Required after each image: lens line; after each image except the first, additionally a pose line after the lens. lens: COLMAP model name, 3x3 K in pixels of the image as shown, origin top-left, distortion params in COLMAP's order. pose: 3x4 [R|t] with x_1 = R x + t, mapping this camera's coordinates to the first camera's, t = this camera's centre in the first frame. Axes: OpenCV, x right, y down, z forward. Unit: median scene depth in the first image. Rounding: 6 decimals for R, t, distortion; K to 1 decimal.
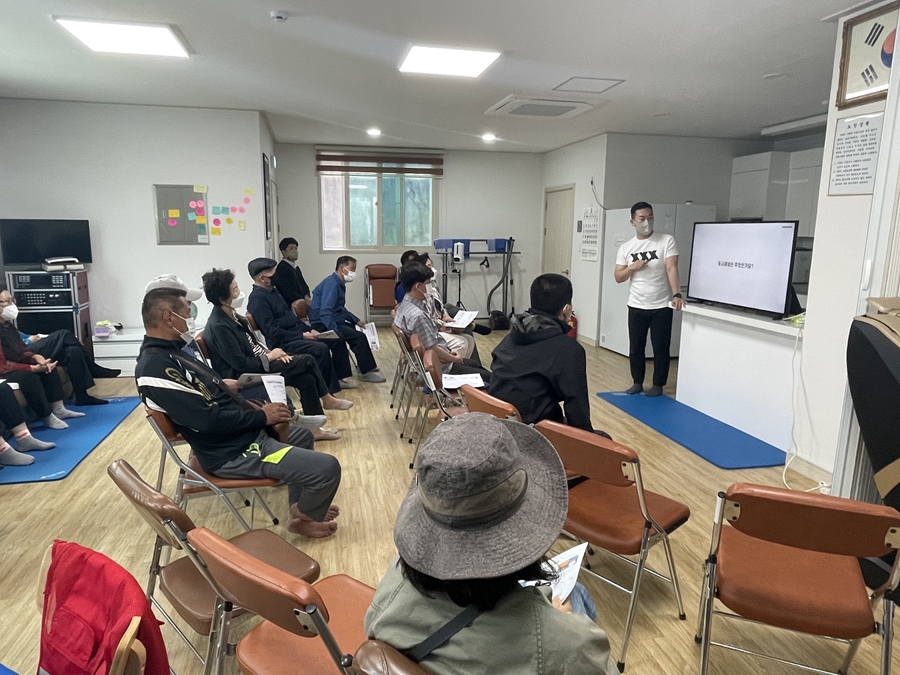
lens RADIAL K [[595.0, 0, 448.7], [0, 595.0, 338.1], [0, 0, 1]] dist [-0.029408, 0.013091]
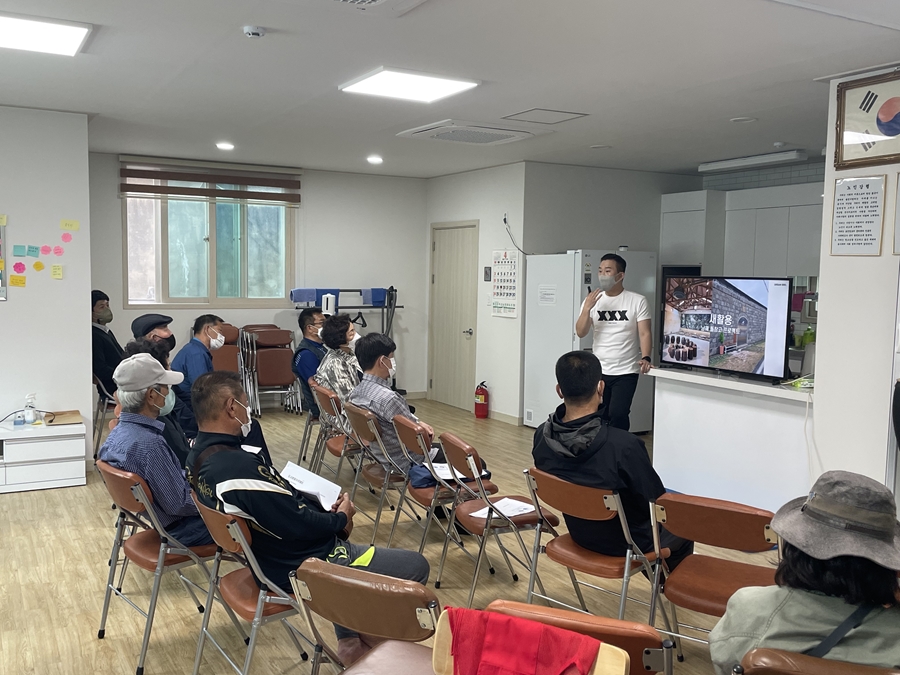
lens RADIAL K [[866.3, 0, 463.6], [0, 866.3, 334.4], [0, 0, 1]] dist [0.032183, 0.000000]
pose [[0.953163, -0.015227, 0.302074, -0.235681], [0.045636, 0.994538, -0.093869, -0.002550], [-0.298995, 0.103258, 0.948652, -0.109354]]
